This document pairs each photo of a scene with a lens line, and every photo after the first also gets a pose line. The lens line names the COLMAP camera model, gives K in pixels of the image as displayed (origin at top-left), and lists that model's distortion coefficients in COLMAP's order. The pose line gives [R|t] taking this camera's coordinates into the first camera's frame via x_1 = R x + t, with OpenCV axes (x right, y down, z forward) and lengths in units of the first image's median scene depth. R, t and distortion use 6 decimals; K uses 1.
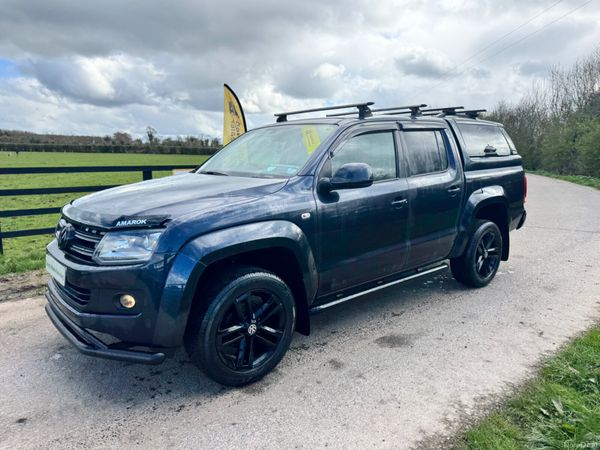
lens RADIAL K [[427.0, 0, 304.8], [0, 427.0, 226.9], [0, 0, 1]] dist [0.036709, -0.038909]
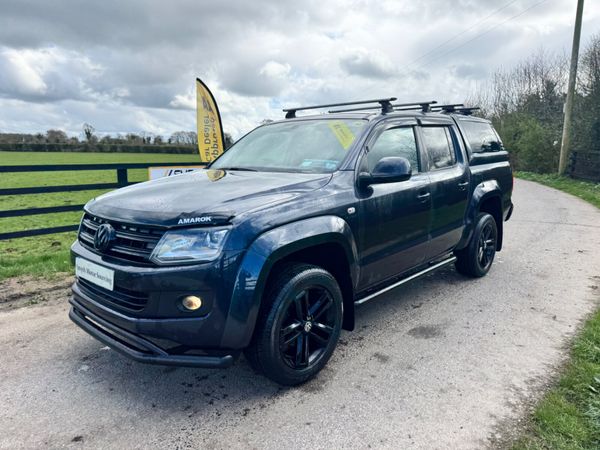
lens RADIAL K [[427.0, 0, 307.3], [0, 427.0, 225.4], [0, 0, 1]] dist [0.036709, -0.038909]
pose [[0.992058, -0.023851, 0.123500, -0.174304], [0.023835, 0.999715, 0.001610, 0.003678], [-0.123503, 0.001346, 0.992343, 0.018372]]
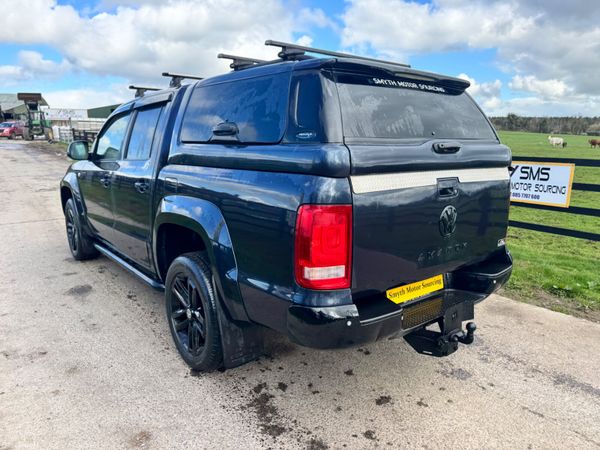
lens RADIAL K [[427.0, 0, 296.0], [0, 427.0, 223.9], [0, 0, 1]] dist [0.036709, -0.038909]
pose [[-0.046212, 0.189329, -0.980826, 1.224284], [-0.181340, 0.963970, 0.194620, -0.244244], [0.982334, 0.186857, -0.010214, 1.433700]]
